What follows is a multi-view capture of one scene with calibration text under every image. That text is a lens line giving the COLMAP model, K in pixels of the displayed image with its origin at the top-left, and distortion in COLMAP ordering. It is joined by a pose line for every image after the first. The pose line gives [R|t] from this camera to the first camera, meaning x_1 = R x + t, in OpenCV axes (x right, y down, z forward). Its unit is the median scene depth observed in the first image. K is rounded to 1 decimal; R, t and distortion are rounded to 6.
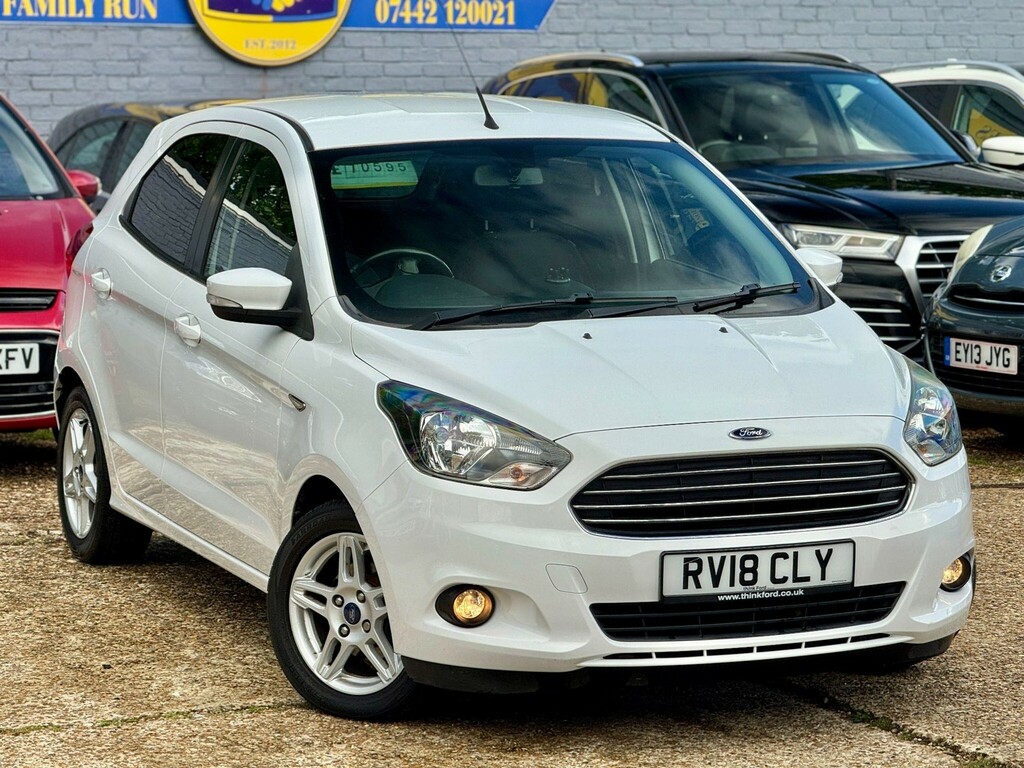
lens RADIAL K [[3517.0, 0, 517.7], [0, 3517.0, 383.7], [0, 0, 1]] dist [0.256955, 0.000000]
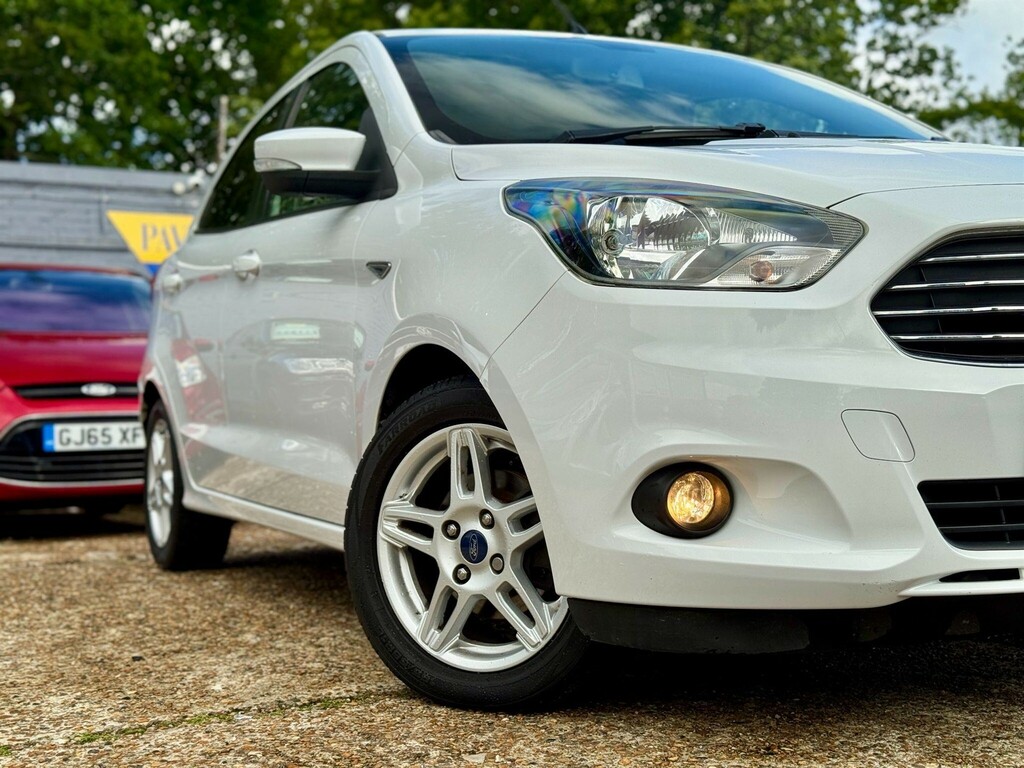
lens RADIAL K [[1422.9, 0, 511.3], [0, 1422.9, 387.3], [0, 0, 1]] dist [0.119641, 0.000000]
pose [[0.998210, -0.036573, 0.047311, -0.051473], [0.042388, 0.990816, -0.128403, 0.070188], [-0.042181, 0.130179, 0.990593, 0.730657]]
